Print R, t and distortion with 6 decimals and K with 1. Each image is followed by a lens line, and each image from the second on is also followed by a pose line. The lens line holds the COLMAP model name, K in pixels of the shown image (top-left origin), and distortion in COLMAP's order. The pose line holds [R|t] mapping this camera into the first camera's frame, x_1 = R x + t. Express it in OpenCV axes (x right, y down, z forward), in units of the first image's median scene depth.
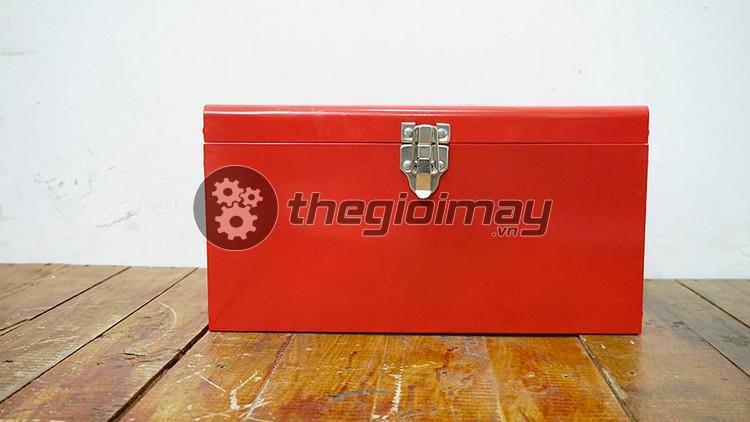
lens RADIAL K [[823.6, 0, 375.0], [0, 823.6, 211.0], [0, 0, 1]] dist [-0.008196, 0.012472]
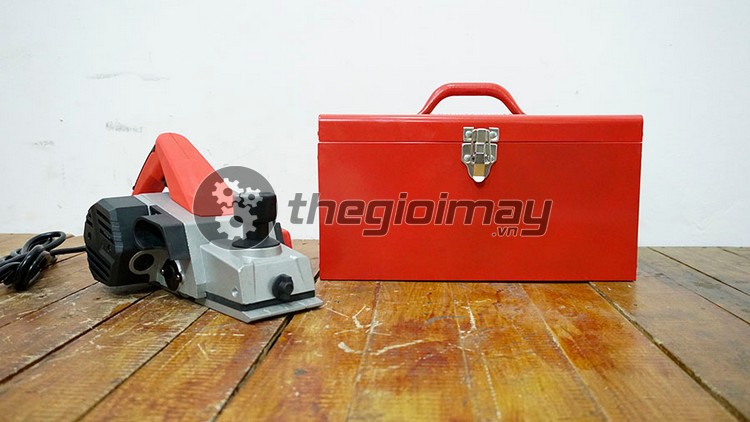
lens RADIAL K [[650.8, 0, 375.0], [0, 650.8, 211.0], [0, 0, 1]] dist [-0.008103, 0.005630]
pose [[0.999994, 0.000374, 0.003318, -0.119857], [-0.000378, 0.999999, 0.001015, 0.032369], [-0.003318, -0.001016, 0.999994, -0.091701]]
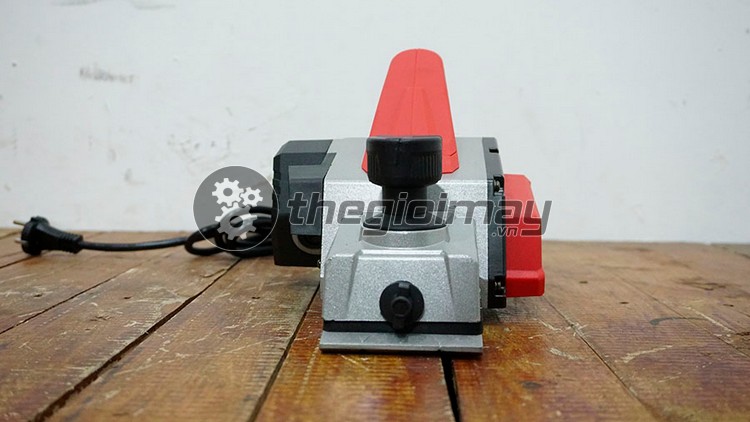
lens RADIAL K [[843.1, 0, 372.3], [0, 843.1, 197.6], [0, 0, 1]] dist [0.014439, 0.030122]
pose [[0.998710, 0.004593, 0.050563, -0.345999], [-0.002041, 0.998727, -0.050401, 0.112280], [-0.050730, 0.050232, 0.997448, 0.042190]]
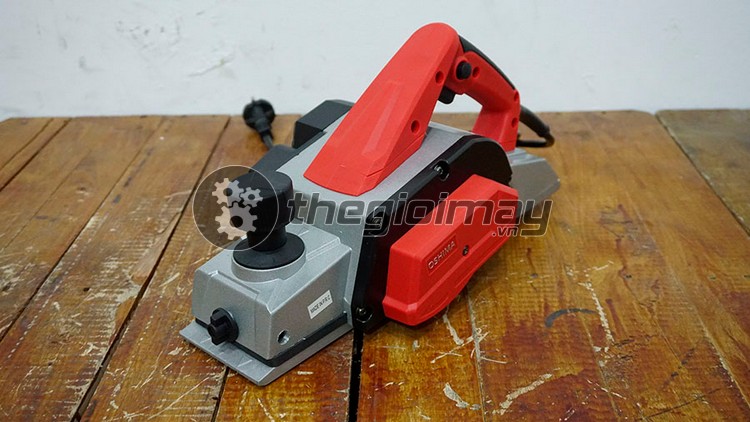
lens RADIAL K [[843.1, 0, 372.3], [0, 843.1, 197.6], [0, 0, 1]] dist [0.014439, 0.030122]
pose [[0.998276, -0.048731, 0.032705, -0.250027], [0.035416, 0.944568, 0.326401, -0.240547], [-0.046798, -0.324680, 0.944665, 0.029944]]
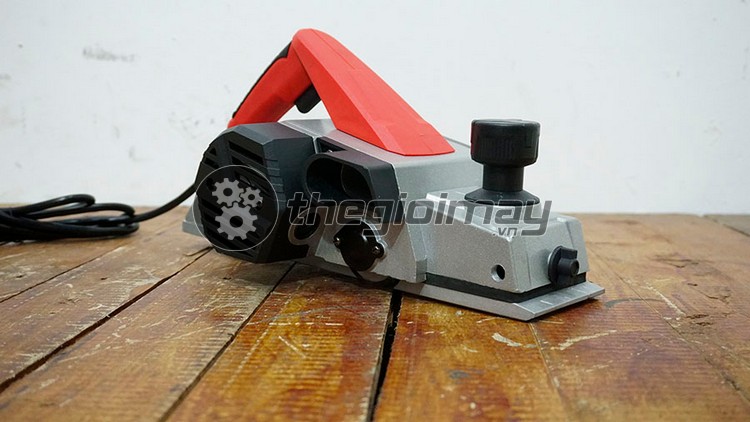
lens RADIAL K [[816.1, 0, 375.0], [0, 816.1, 211.0], [0, 0, 1]] dist [0.006977, 0.006255]
pose [[0.999988, -0.003952, 0.002936, -0.263593], [0.003915, 0.999911, 0.012725, 0.089150], [-0.002987, -0.012714, 0.999915, 0.053909]]
